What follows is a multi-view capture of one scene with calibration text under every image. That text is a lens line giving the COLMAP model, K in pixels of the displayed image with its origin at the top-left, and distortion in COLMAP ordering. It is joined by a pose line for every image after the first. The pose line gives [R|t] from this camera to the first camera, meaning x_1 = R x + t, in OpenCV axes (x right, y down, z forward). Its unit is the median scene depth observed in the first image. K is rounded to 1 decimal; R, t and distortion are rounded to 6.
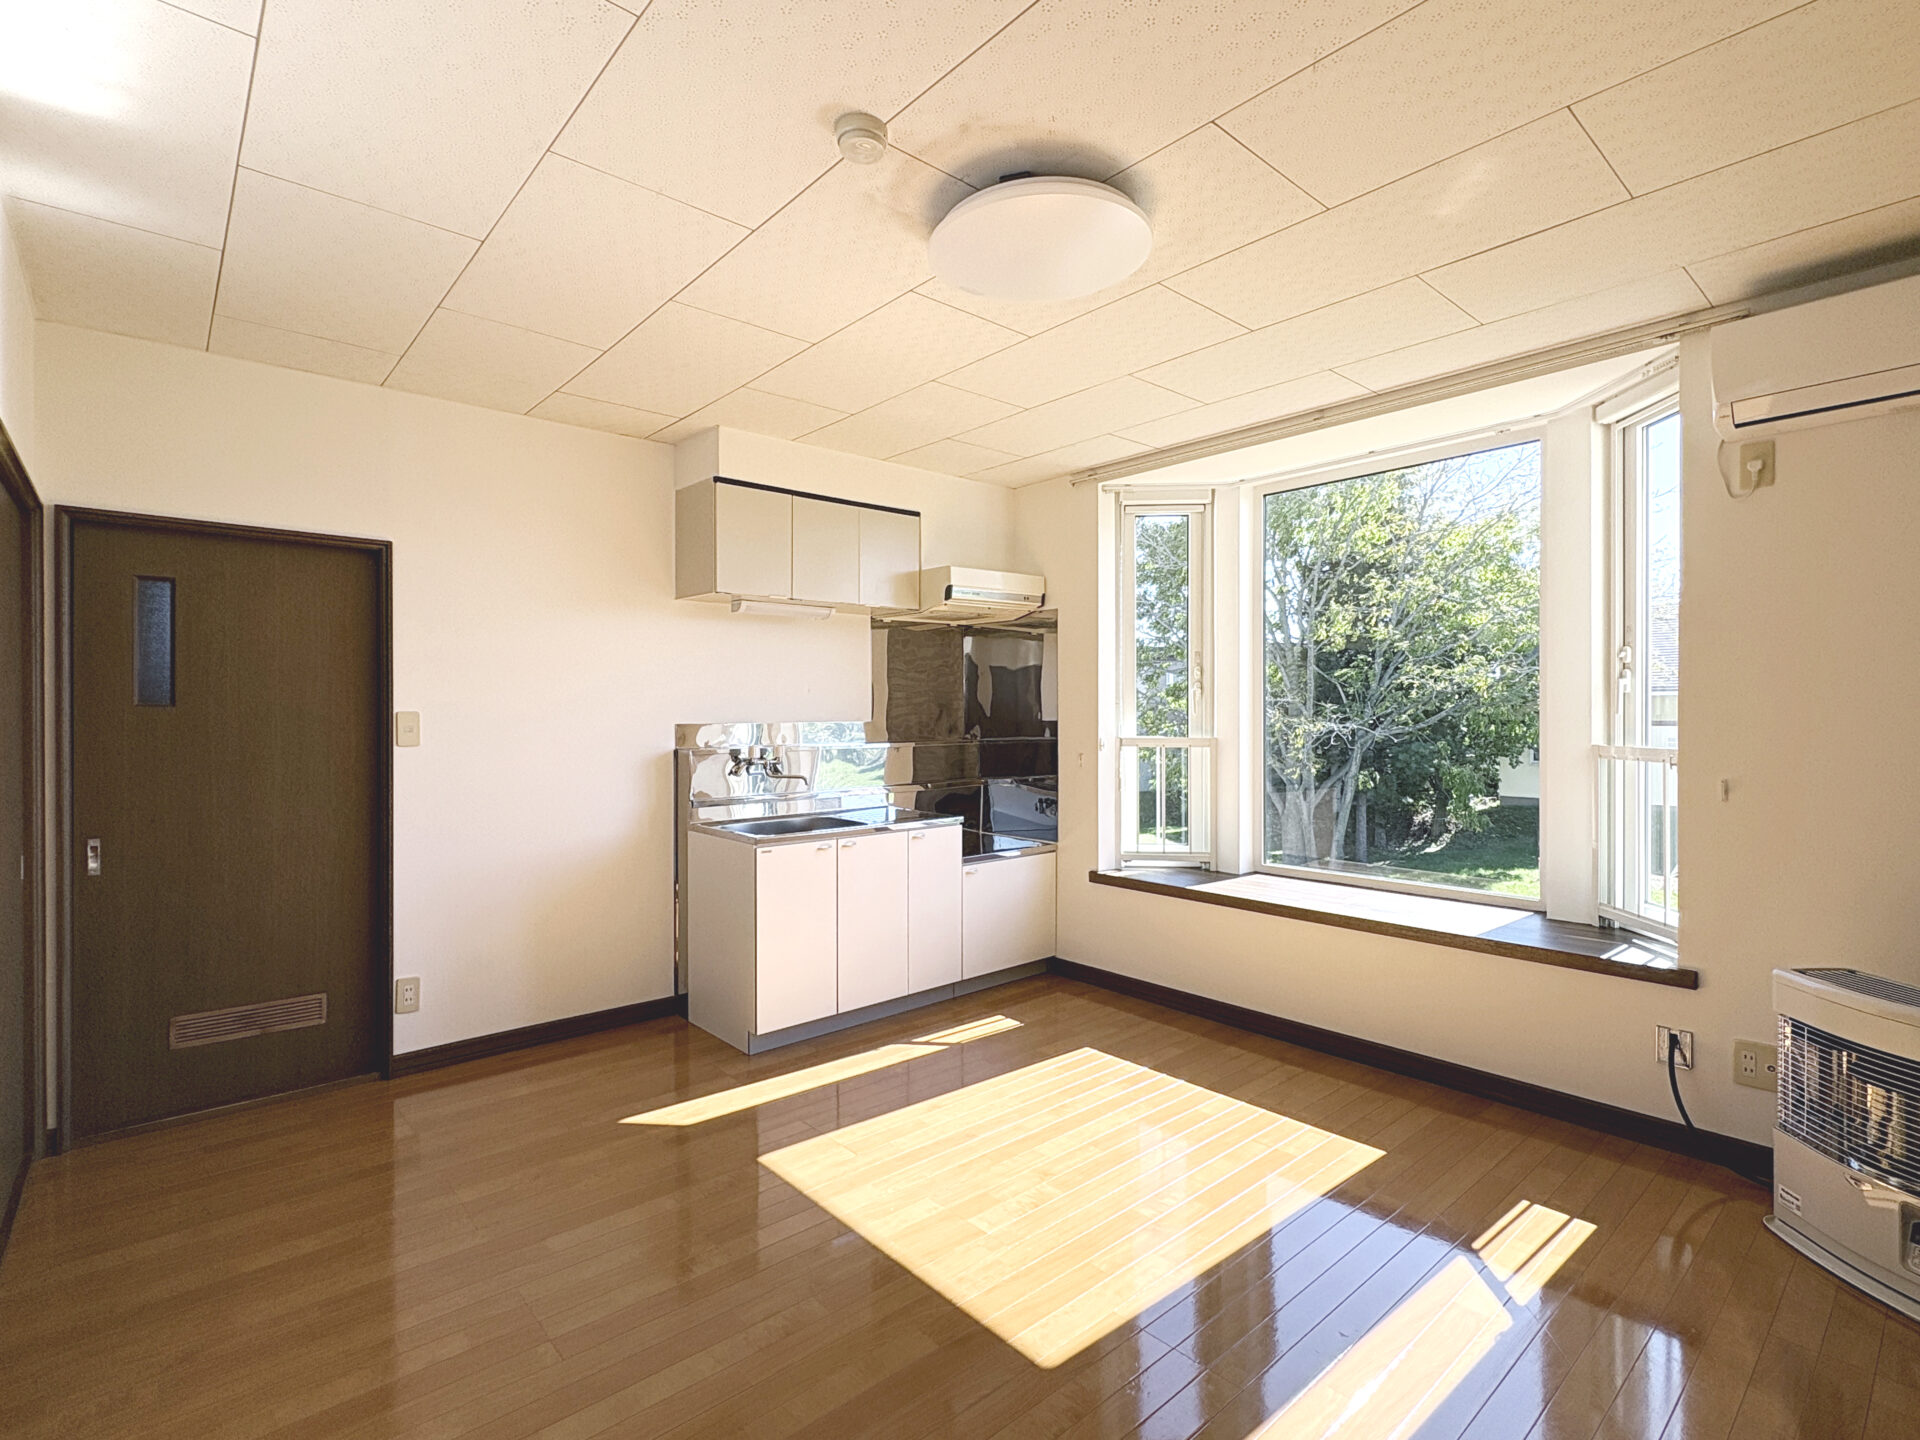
lens RADIAL K [[877.4, 0, 960.0], [0, 877.4, 720.0], [0, 0, 1]] dist [0.001025, 0.000122]
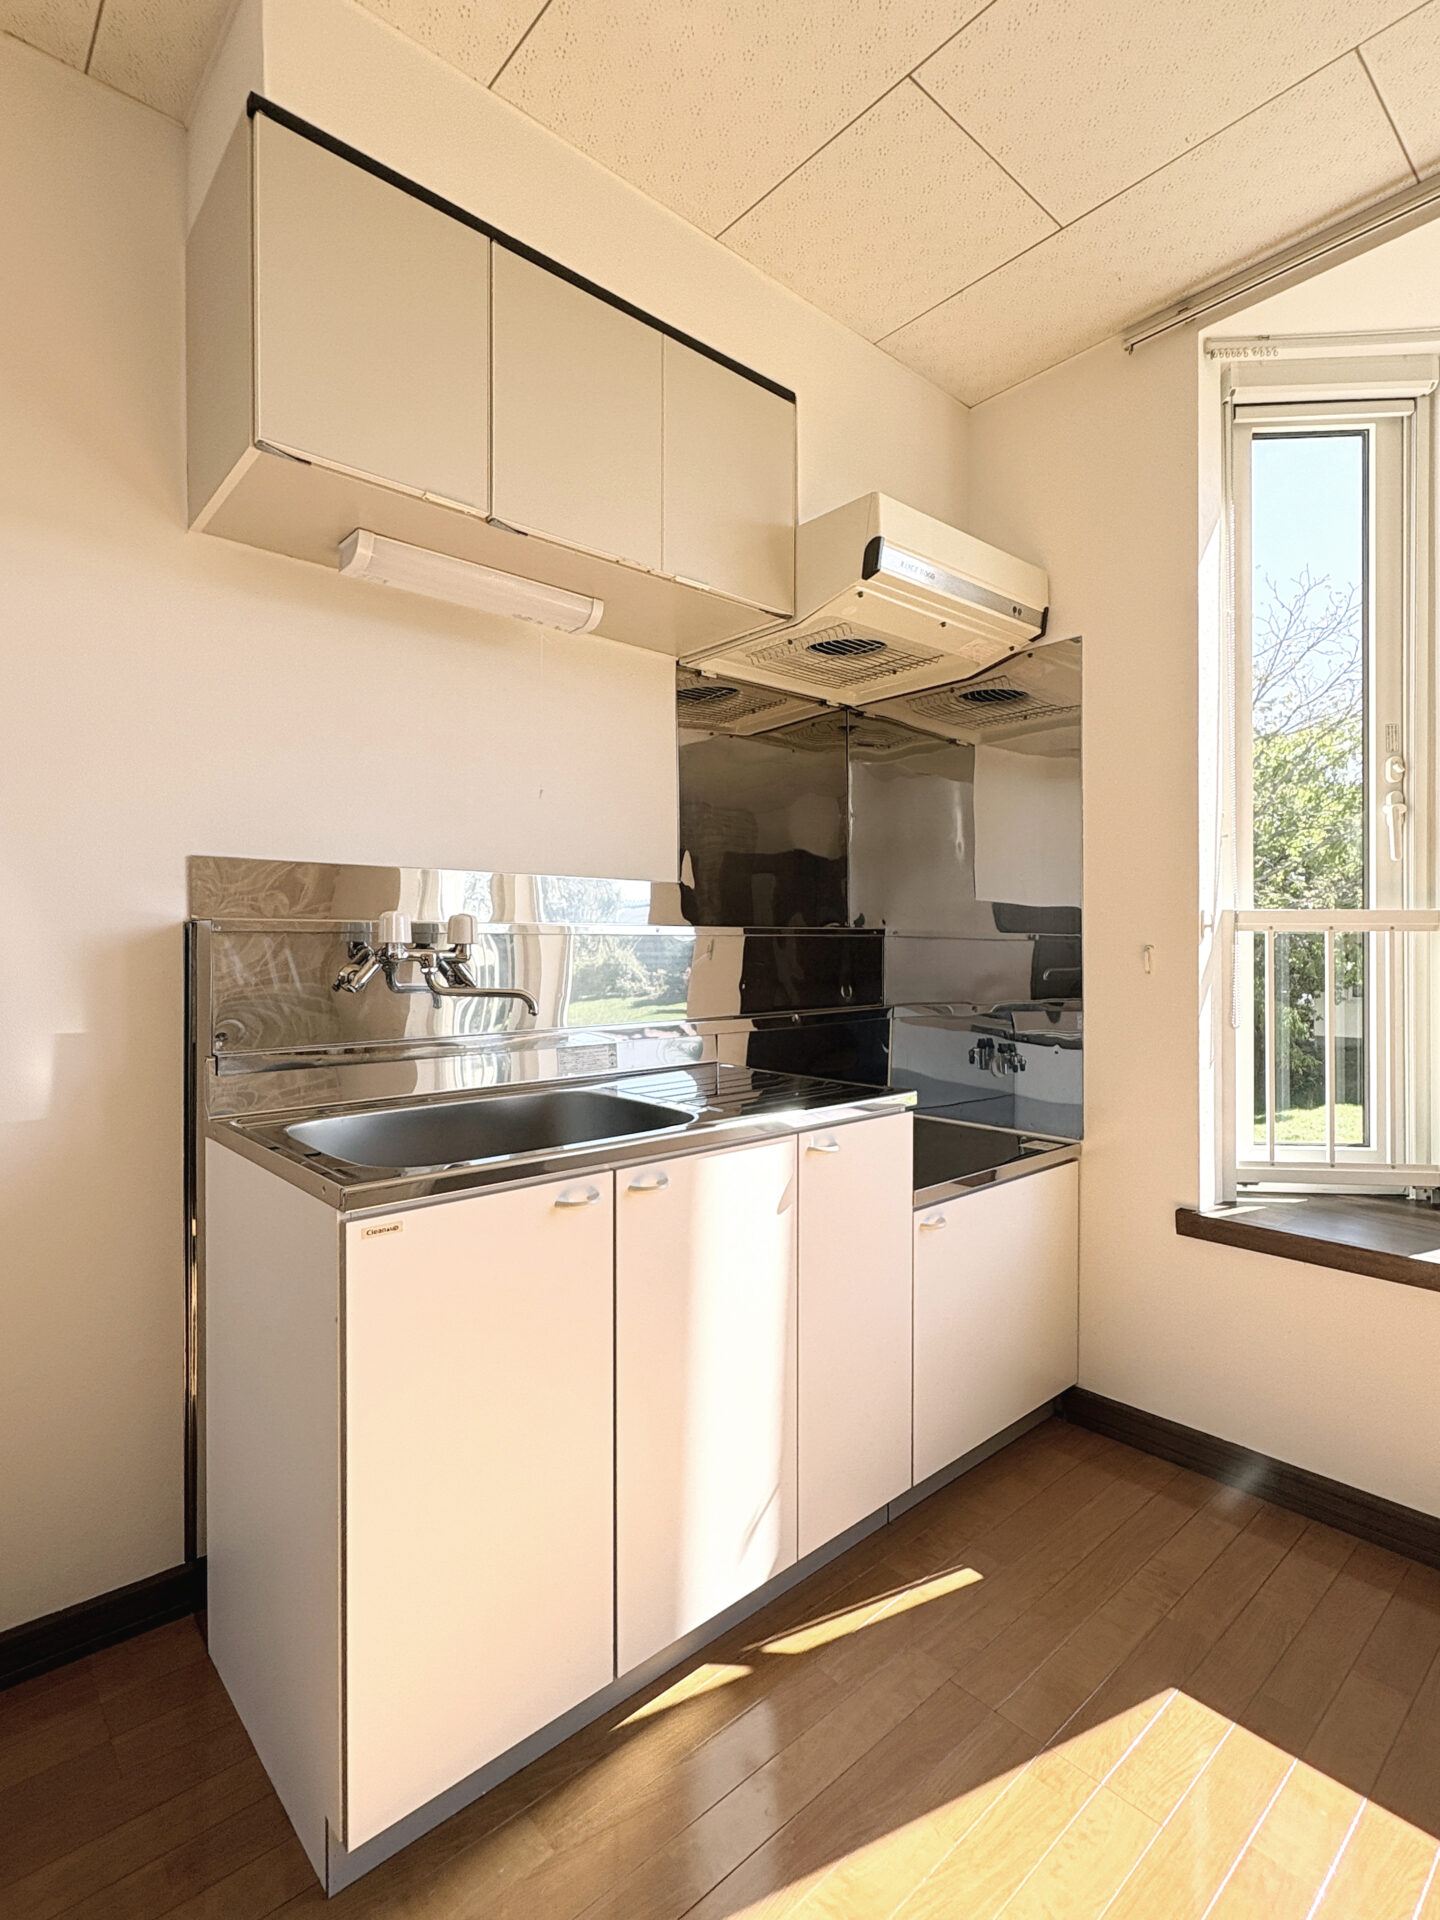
lens RADIAL K [[944.9, 0, 758.9], [0, 944.9, 968.0], [0, 0, 1]] dist [0.002092, 0.000528]
pose [[0.998848, 0.006027, 0.047611, -0.085452], [-0.007382, 0.999571, 0.028338, 0.037840], [-0.047420, -0.028657, 0.998464, 0.530659]]
